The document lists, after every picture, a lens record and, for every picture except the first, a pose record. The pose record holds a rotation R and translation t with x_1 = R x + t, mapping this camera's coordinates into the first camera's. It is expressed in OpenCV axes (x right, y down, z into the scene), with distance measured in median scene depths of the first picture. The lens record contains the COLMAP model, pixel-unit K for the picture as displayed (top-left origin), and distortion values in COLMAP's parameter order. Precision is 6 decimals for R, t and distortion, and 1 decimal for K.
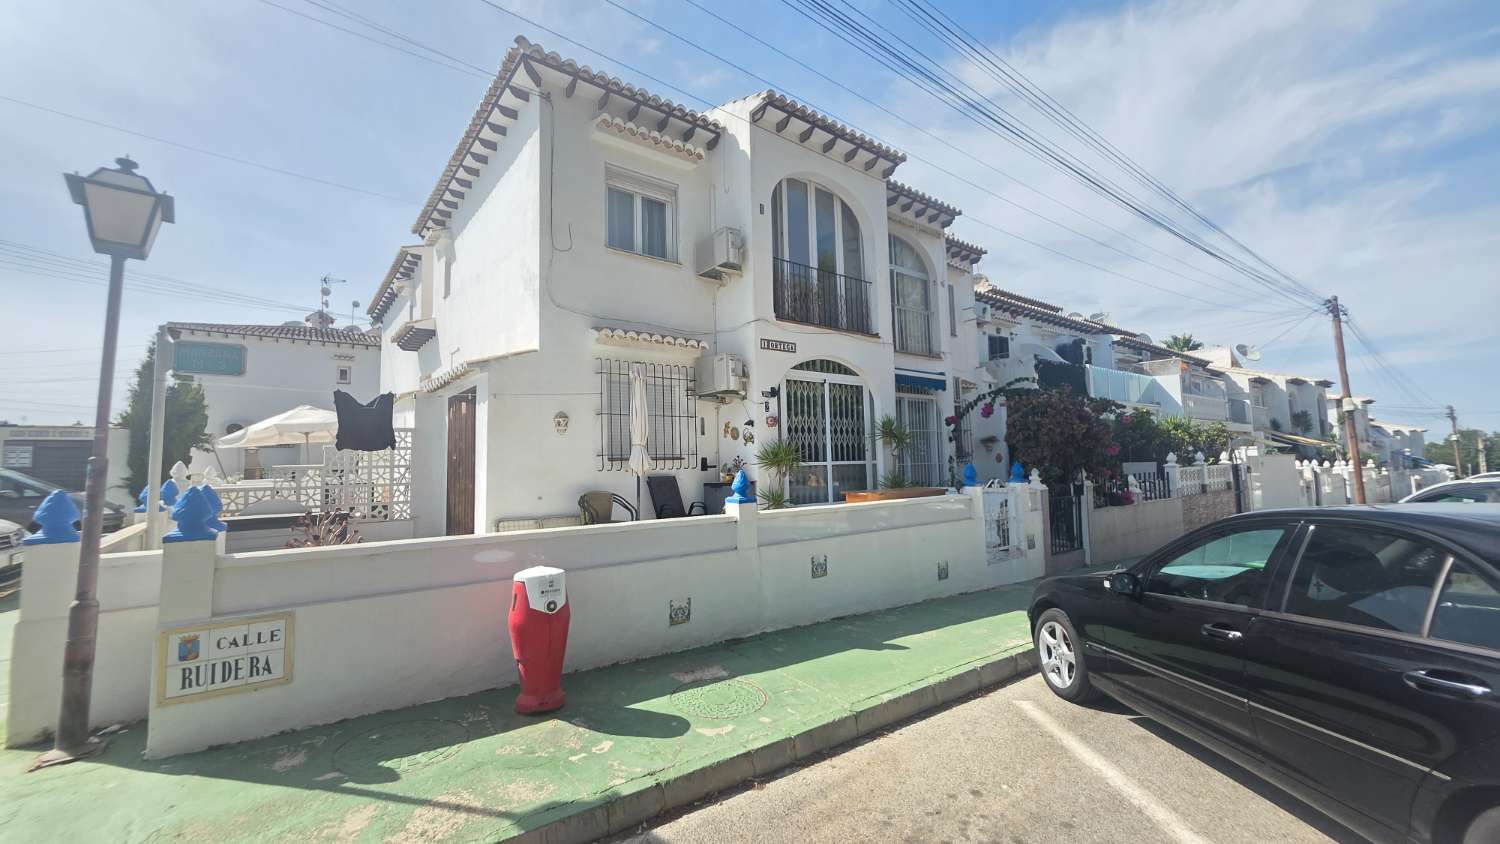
lens RADIAL K [[595.3, 0, 750.0], [0, 595.3, 422.0], [0, 0, 1]] dist [-0.000028, -0.000367]
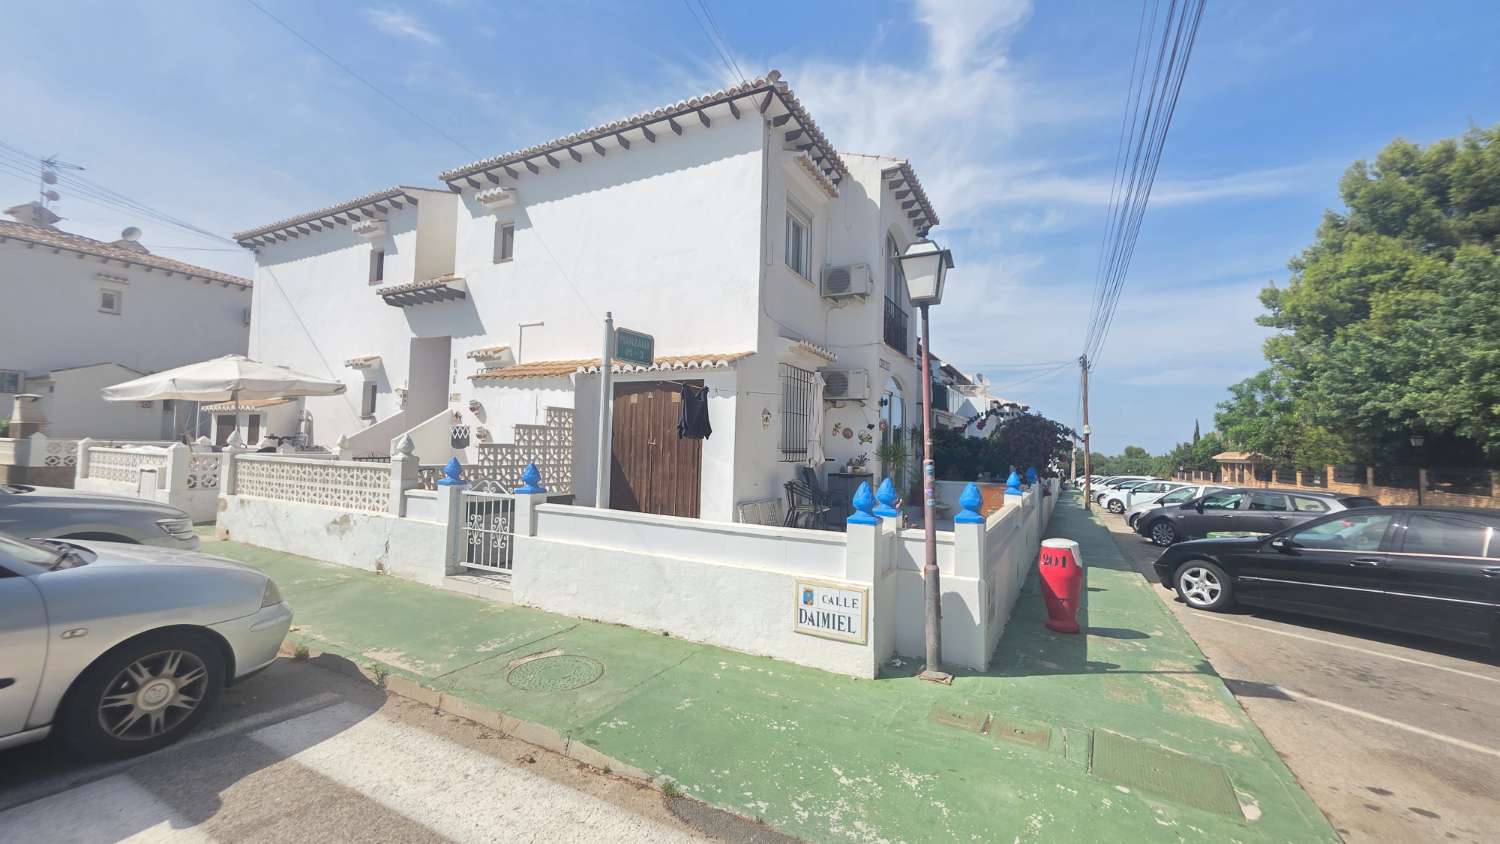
lens RADIAL K [[595.3, 0, 750.0], [0, 595.3, 422.0], [0, 0, 1]] dist [-0.000028, -0.000367]
pose [[0.914929, 0.065250, 0.398306, -0.667518], [-0.077714, 0.996860, 0.015209, -0.006207], [-0.396063, -0.044869, 0.917127, -0.024595]]
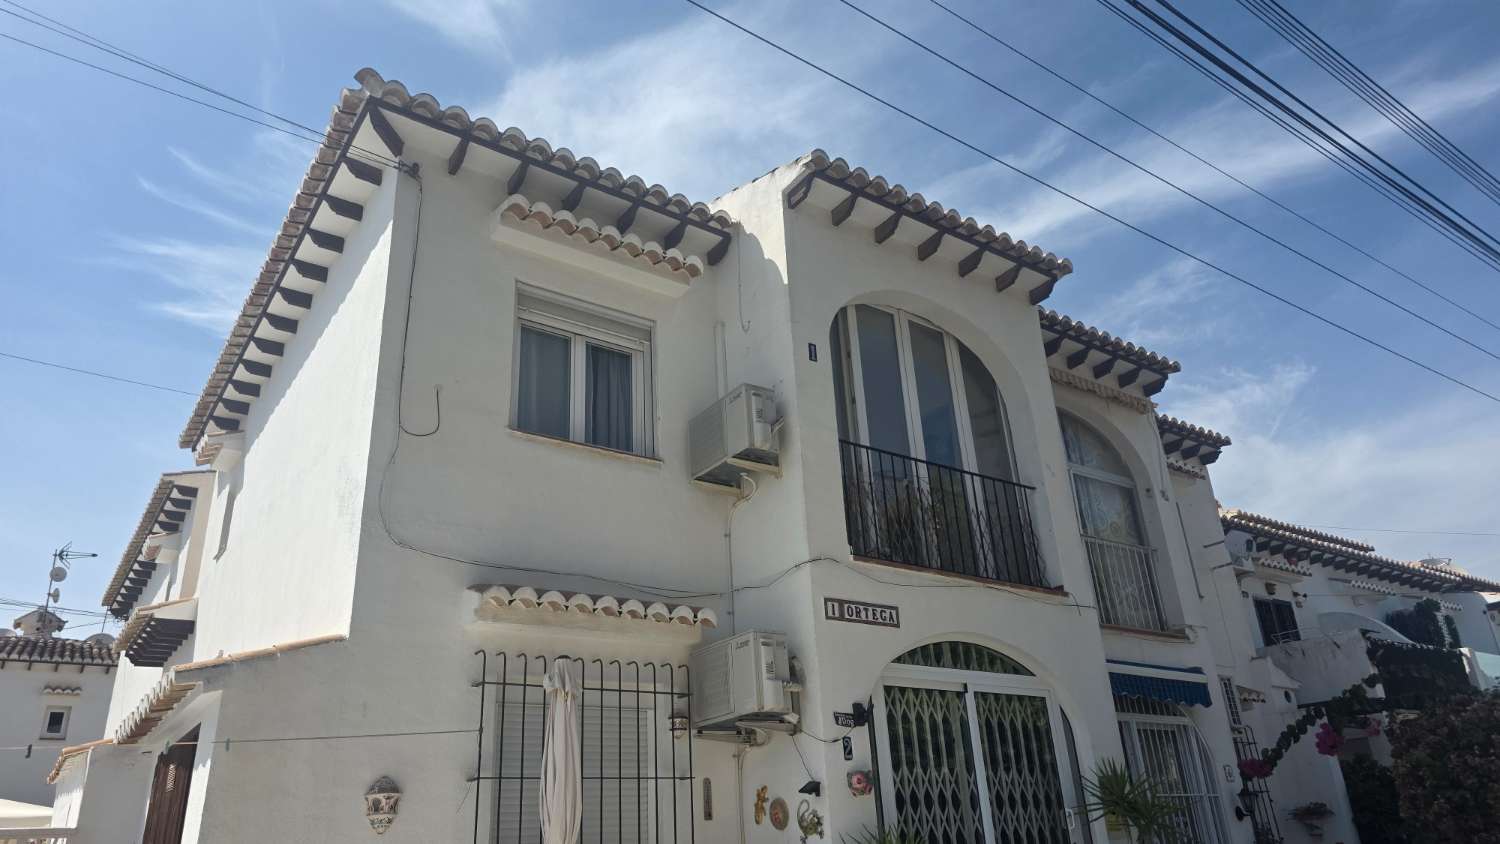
lens RADIAL K [[1001.3, 0, 754.5], [0, 1001.3, 436.8], [0, 0, 1]] dist [0.076731, -0.078404]
pose [[0.998392, -0.045429, -0.033912, -0.004984], [0.031834, 0.944247, -0.327695, 0.000014], [0.046908, 0.326088, 0.944175, 0.184684]]
